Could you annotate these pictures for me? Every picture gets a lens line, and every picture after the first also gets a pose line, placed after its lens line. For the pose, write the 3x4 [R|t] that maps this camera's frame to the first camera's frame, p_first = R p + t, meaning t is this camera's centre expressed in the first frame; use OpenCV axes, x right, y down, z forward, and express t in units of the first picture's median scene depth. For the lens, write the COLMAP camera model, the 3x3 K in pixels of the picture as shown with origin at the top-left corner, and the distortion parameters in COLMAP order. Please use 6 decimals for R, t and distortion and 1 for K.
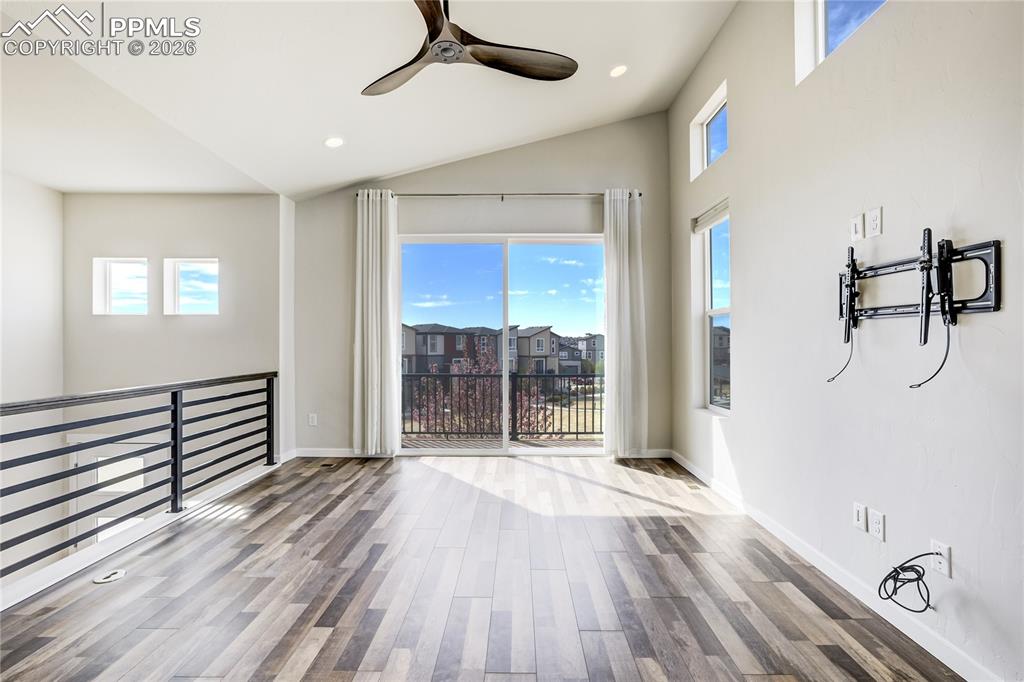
lens RADIAL K [[441.0, 0, 515.3], [0, 441.0, 340.6], [0, 0, 1]] dist [-0.039610, 0.015125]
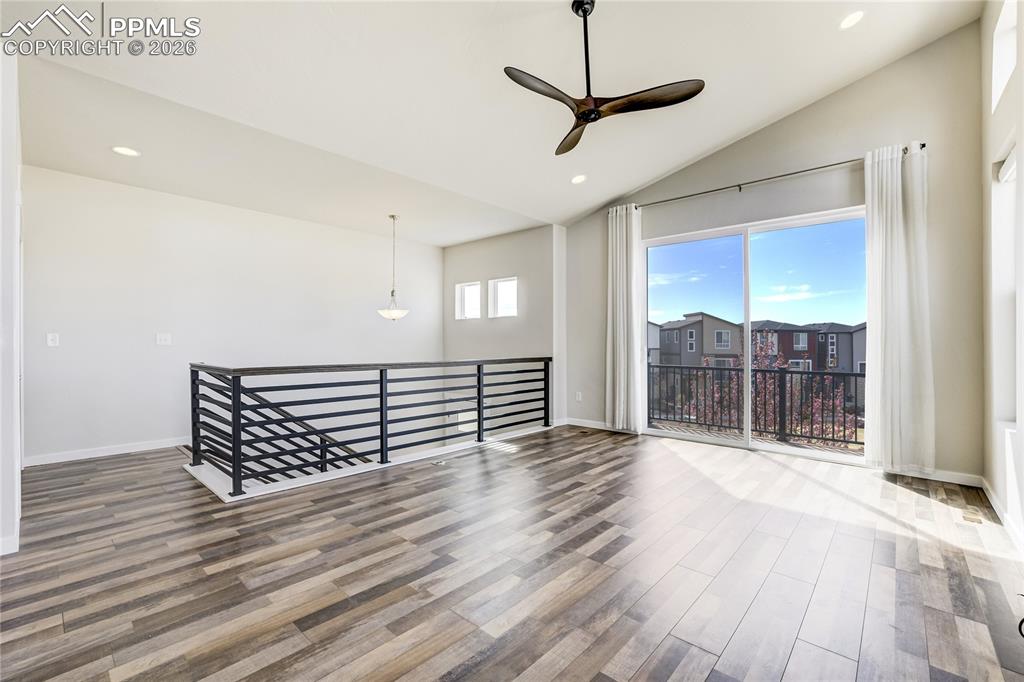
lens RADIAL K [[441.0, 0, 509.4], [0, 441.0, 339.4], [0, 0, 1]] dist [-0.039610, 0.015125]
pose [[0.742980, -0.001673, -0.669311, 0.267568], [0.000868, 0.999998, -0.001536, 0.019505], [0.669313, 0.000560, 0.742981, -0.089706]]
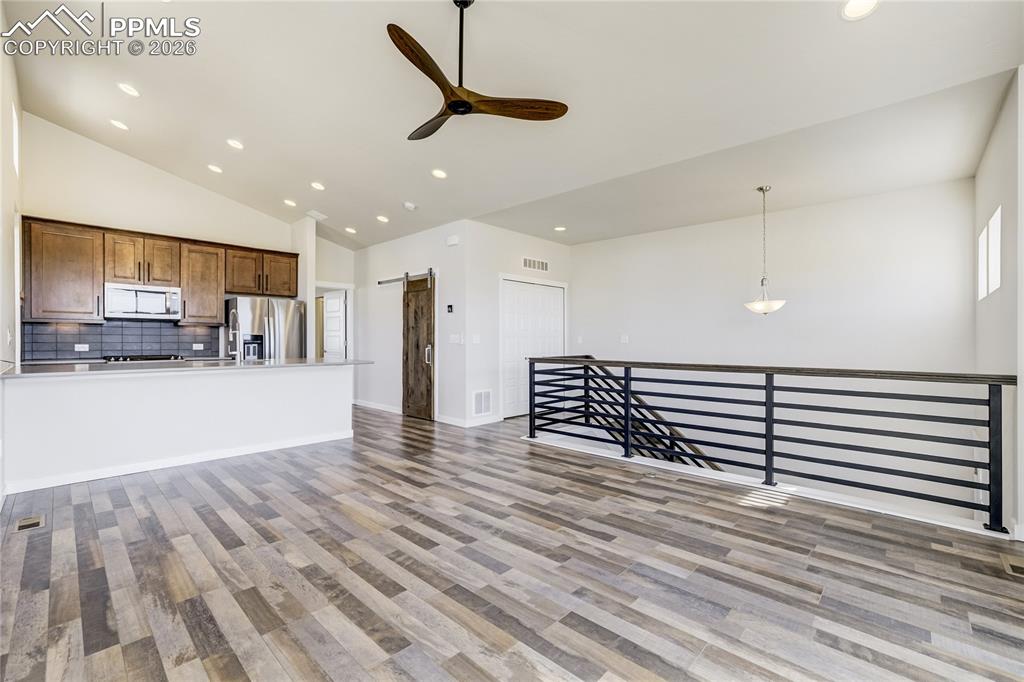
lens RADIAL K [[441.0, 0, 511.5], [0, 441.0, 340.5], [0, 0, 1]] dist [-0.039610, 0.015125]
pose [[-0.682857, 0.002348, -0.730548, 0.331265], [0.005233, 0.999985, -0.001677, 0.024053], [0.730533, -0.004968, -0.682859, 0.935072]]
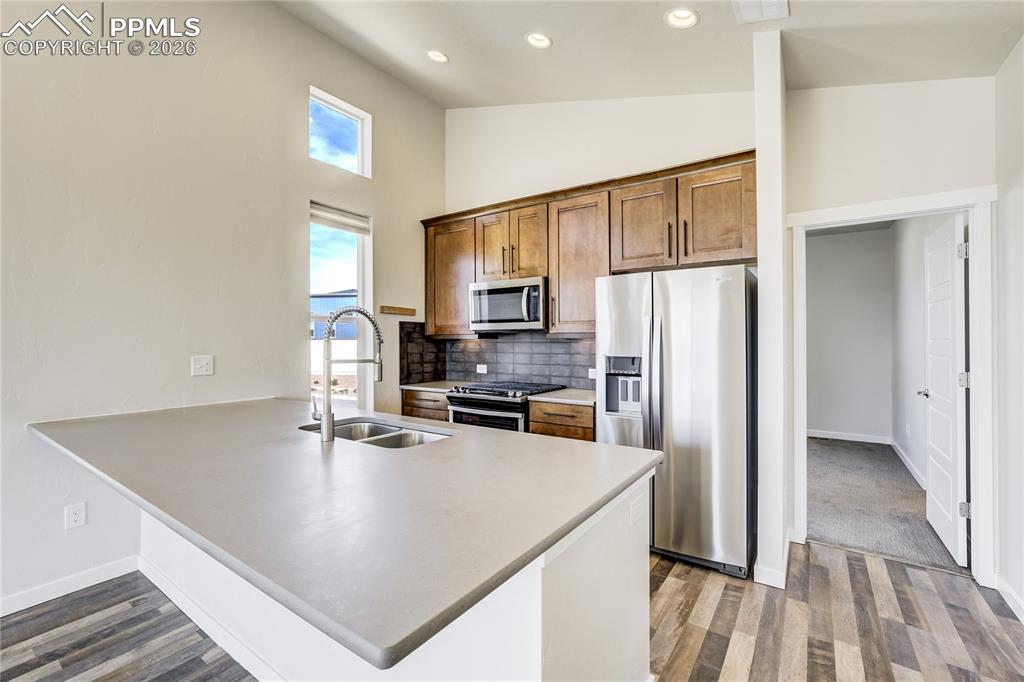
lens RADIAL K [[441.0, 0, 523.0], [0, 441.0, 341.9], [0, 0, 1]] dist [-0.039610, 0.015125]
pose [[-0.831787, 0.004706, 0.555075, -0.377301], [0.001228, 0.999977, -0.006639, -0.019585], [-0.555093, -0.004841, -0.831774, -0.034120]]
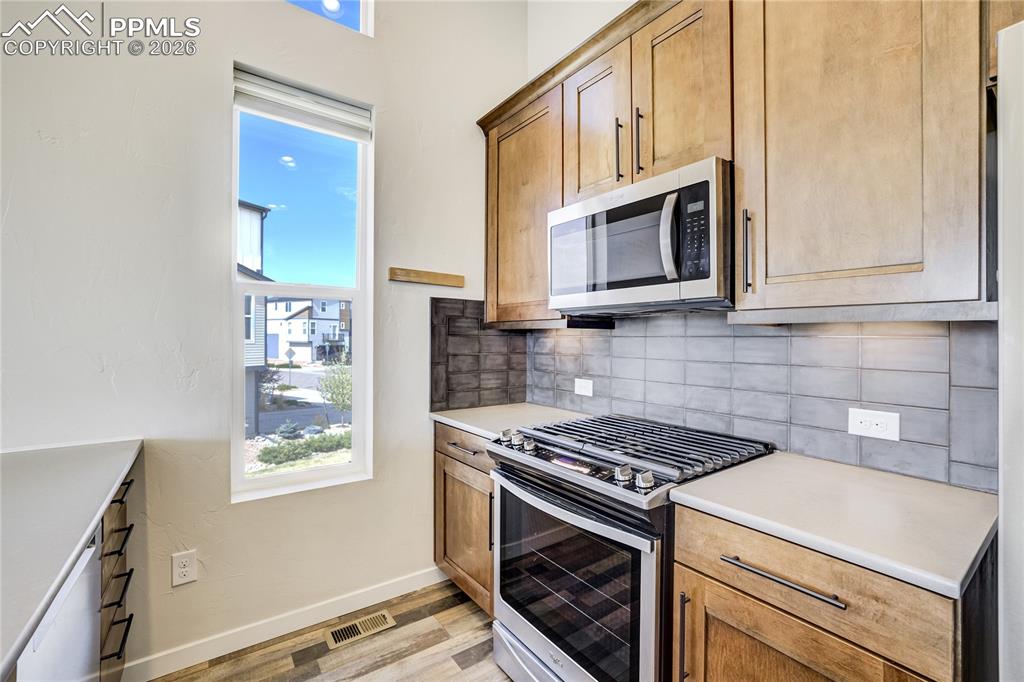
lens RADIAL K [[441.0, 0, 514.0], [0, 441.0, 340.8], [0, 0, 1]] dist [-0.039610, 0.015125]
pose [[-0.587472, -0.003224, 0.809238, -0.112134], [-0.007719, 0.999969, -0.001620, -0.018453], [-0.809207, -0.007198, -0.587479, -0.449851]]
